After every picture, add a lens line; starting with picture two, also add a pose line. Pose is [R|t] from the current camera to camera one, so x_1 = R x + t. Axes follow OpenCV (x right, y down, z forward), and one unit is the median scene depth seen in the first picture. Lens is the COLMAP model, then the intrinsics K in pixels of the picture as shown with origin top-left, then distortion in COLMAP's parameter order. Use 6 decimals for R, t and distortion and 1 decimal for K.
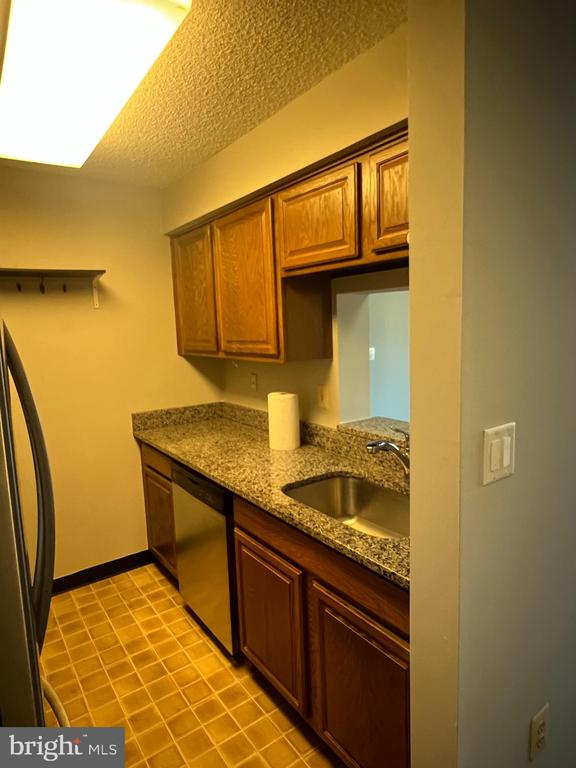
lens RADIAL K [[461.8, 0, 288.0], [0, 461.8, 384.0], [0, 0, 1]] dist [-0.001610, -0.000165]
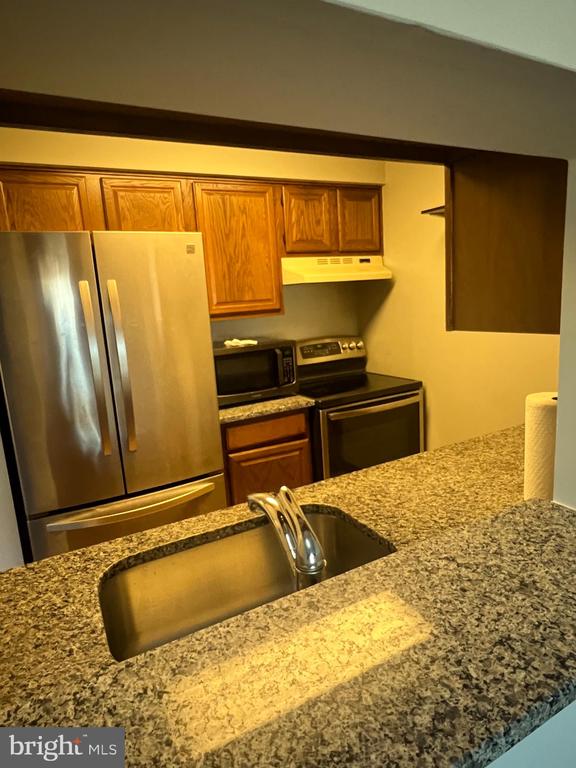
lens RADIAL K [[461.8, 0, 288.0], [0, 461.8, 384.0], [0, 0, 1]] dist [-0.001610, -0.000165]
pose [[-0.132066, 0.227583, -0.964762, 0.535217], [-0.056221, 0.970000, 0.236514, -0.099168], [0.989645, 0.085475, -0.115309, 0.858899]]
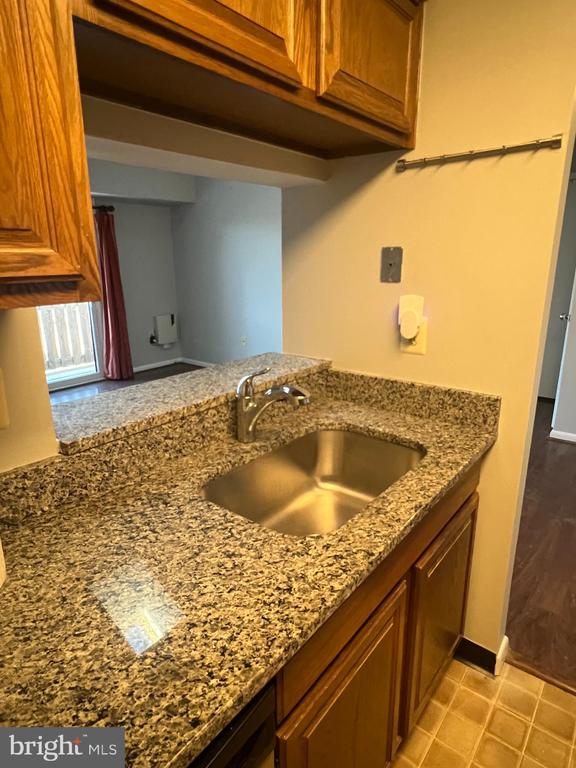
lens RADIAL K [[461.8, 0, 288.0], [0, 461.8, 384.0], [0, 0, 1]] dist [-0.001610, -0.000165]
pose [[-0.267878, -0.223427, 0.937188, -0.369921], [0.140639, 0.953252, 0.267455, -0.056743], [-0.953133, 0.203450, -0.223933, 0.928537]]
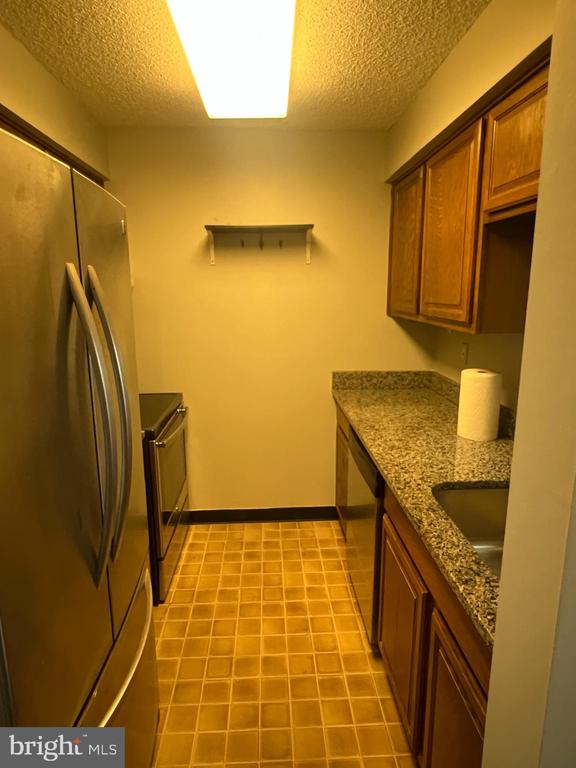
lens RADIAL K [[461.8, 0, 288.0], [0, 461.8, 384.0], [0, 0, 1]] dist [-0.001610, -0.000165]
pose [[0.838168, 0.142290, -0.526524, 0.148667], [-0.094949, 0.988696, 0.116041, -0.021260], [0.537083, -0.047269, 0.842204, 0.144900]]
